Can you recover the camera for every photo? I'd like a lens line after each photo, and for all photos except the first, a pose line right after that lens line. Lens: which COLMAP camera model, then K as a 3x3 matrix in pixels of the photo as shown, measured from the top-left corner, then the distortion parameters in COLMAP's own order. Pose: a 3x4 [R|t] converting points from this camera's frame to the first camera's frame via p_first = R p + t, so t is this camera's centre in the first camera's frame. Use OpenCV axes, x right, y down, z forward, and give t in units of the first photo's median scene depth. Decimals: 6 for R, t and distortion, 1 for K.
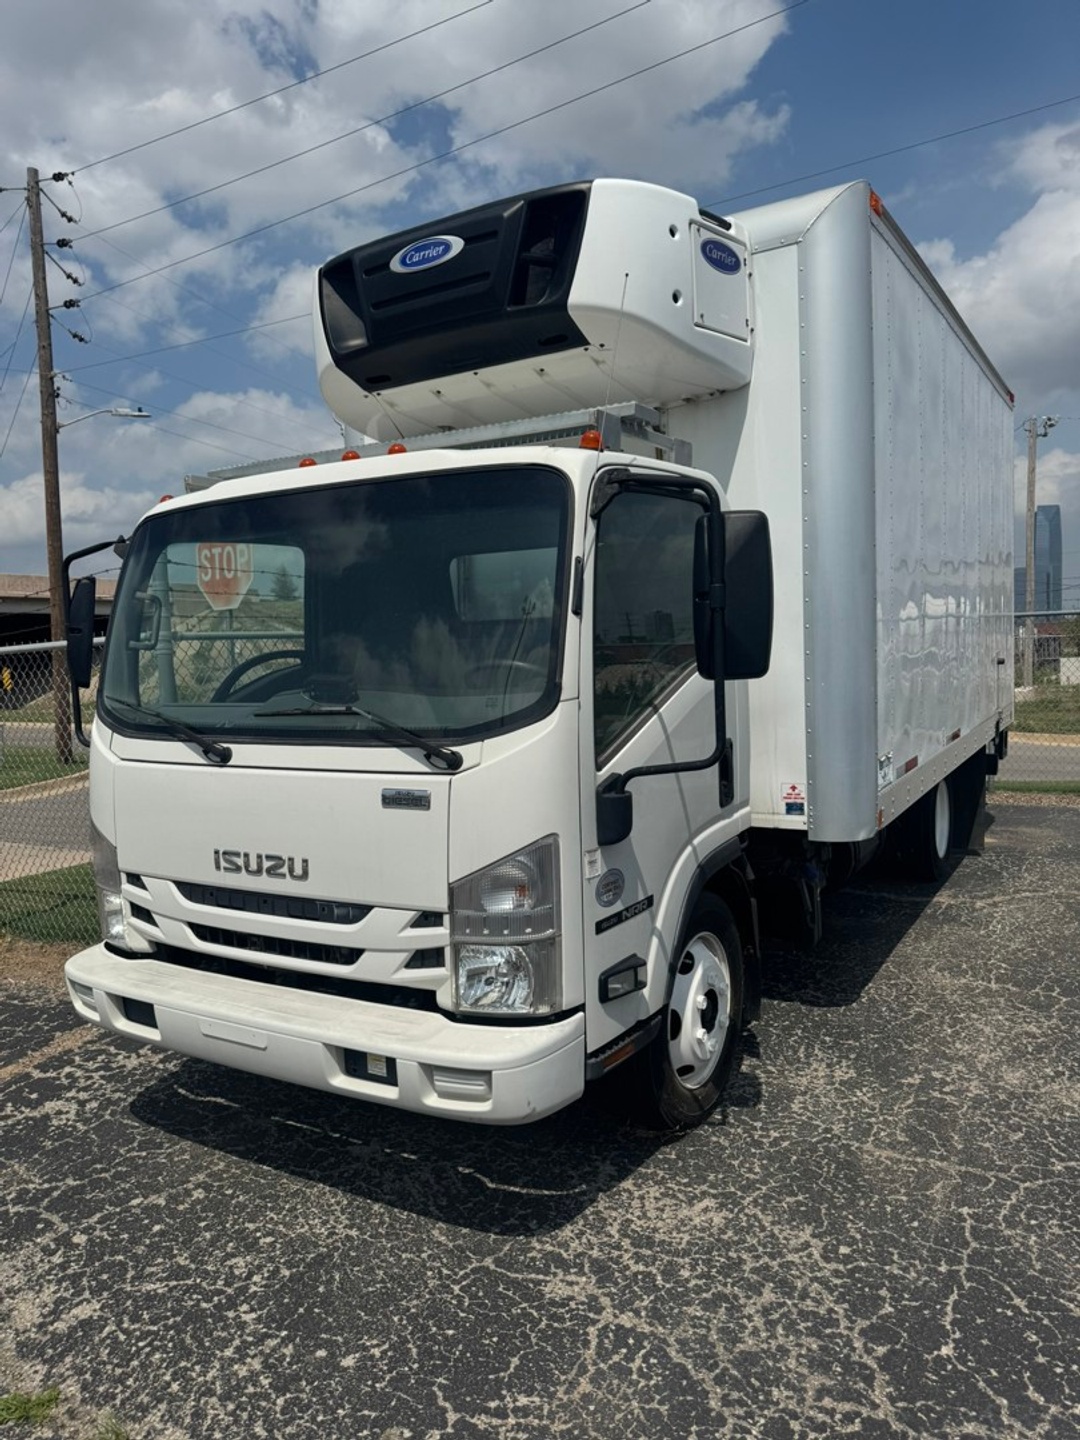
lens RADIAL K [[1007.0, 0, 543.2], [0, 1007.0, 716.5], [0, 0, 1]] dist [0.009429, -0.002453]
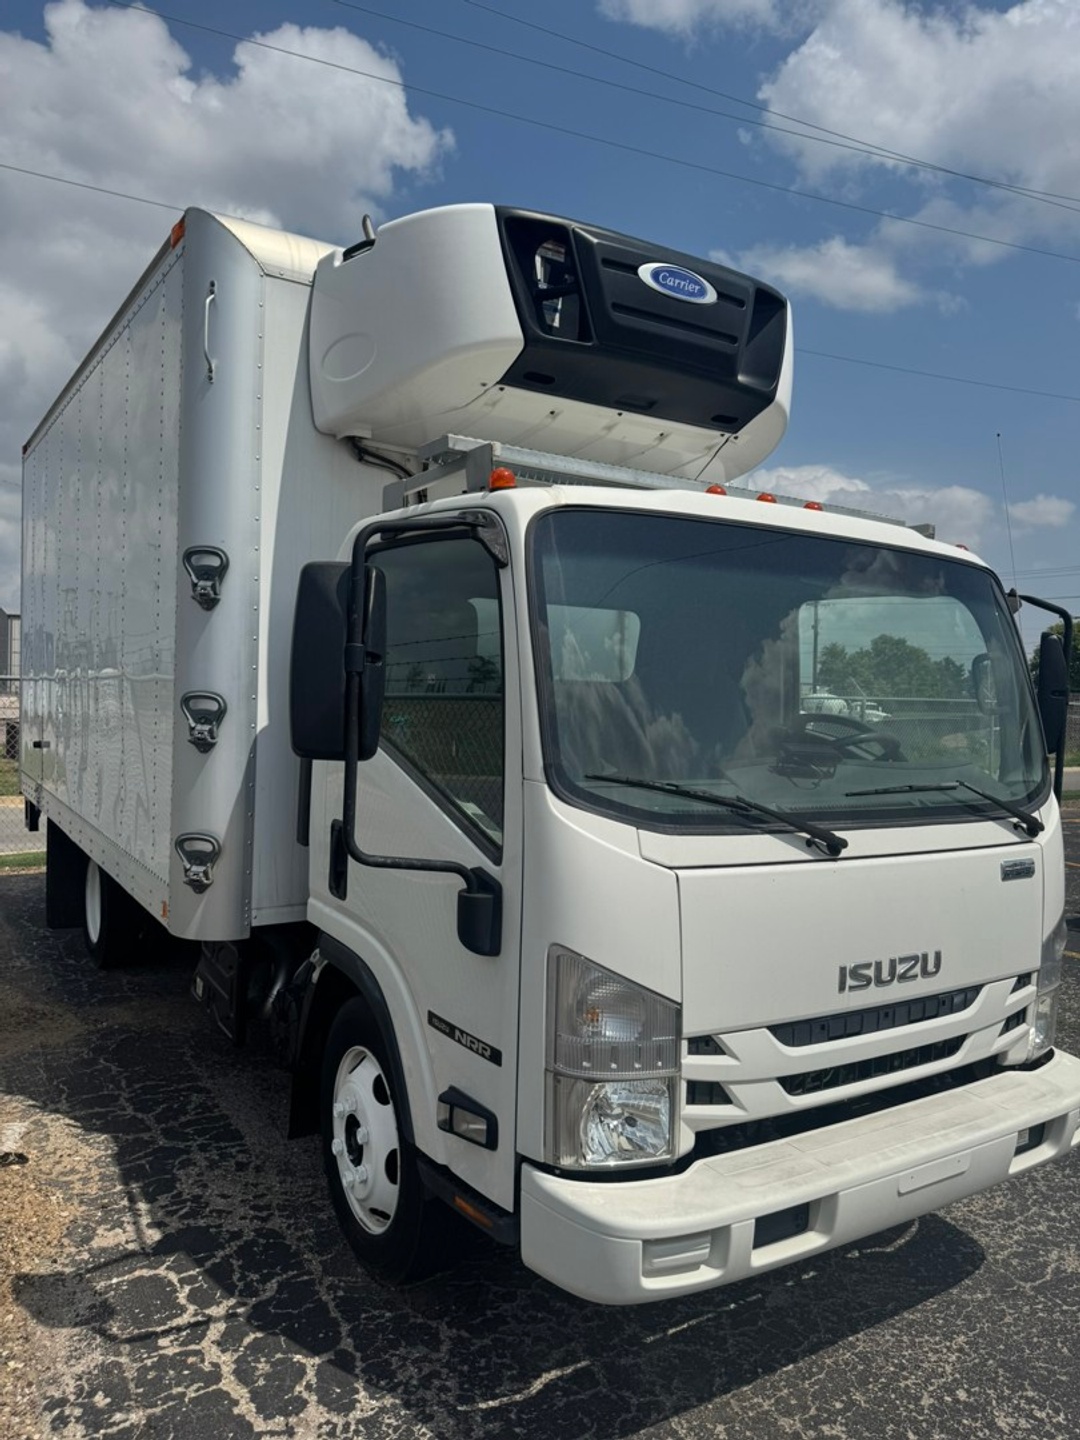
lens RADIAL K [[1007.0, 0, 543.2], [0, 1007.0, 716.5], [0, 0, 1]] dist [0.009429, -0.002453]
pose [[0.433636, 0.042097, 0.900104, -1.168091], [0.004151, 0.998804, -0.048713, -0.028609], [-0.901079, 0.024860, 0.432943, 0.871058]]
